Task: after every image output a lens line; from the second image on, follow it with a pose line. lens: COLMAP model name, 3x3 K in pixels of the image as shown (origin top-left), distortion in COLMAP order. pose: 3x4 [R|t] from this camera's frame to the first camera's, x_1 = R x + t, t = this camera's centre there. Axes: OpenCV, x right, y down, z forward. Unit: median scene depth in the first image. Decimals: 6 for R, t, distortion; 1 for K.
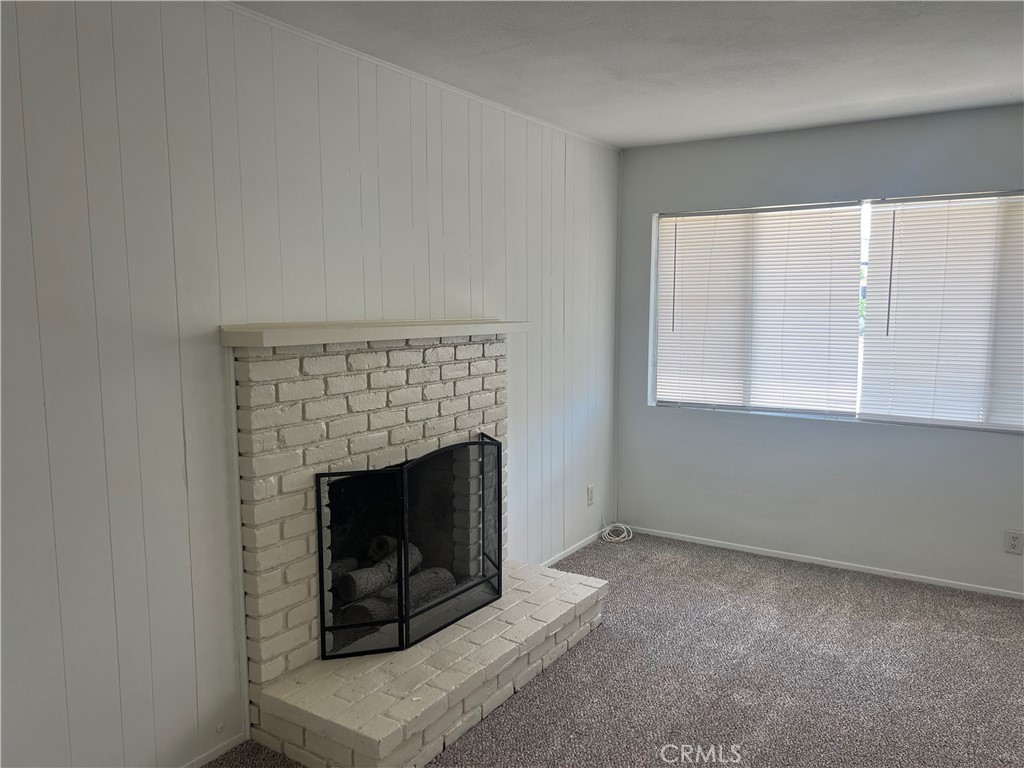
lens RADIAL K [[771.1, 0, 511.0], [0, 771.1, 386.0], [0, 0, 1]] dist [0.049026, -0.039625]
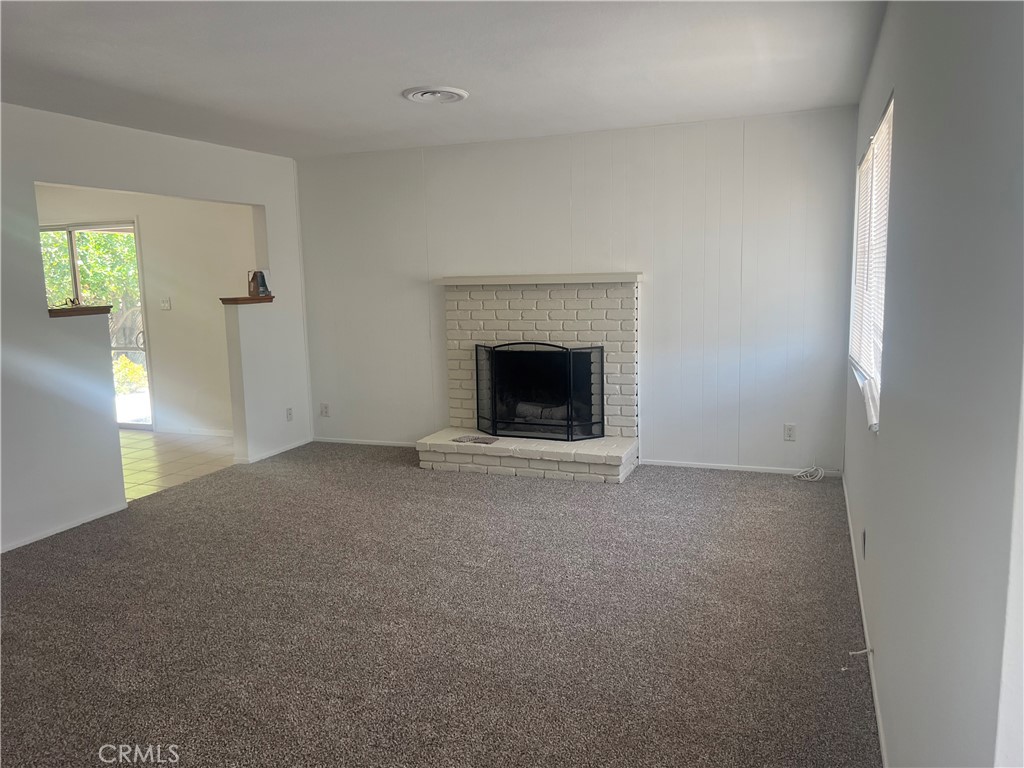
lens RADIAL K [[771.1, 0, 511.1], [0, 771.1, 385.0], [0, 0, 1]] dist [0.049026, -0.039625]
pose [[0.197168, 0.135301, -0.970988, 1.232446], [-0.083658, 0.989140, 0.120843, -0.029471], [0.976794, 0.057404, 0.206346, 0.415831]]
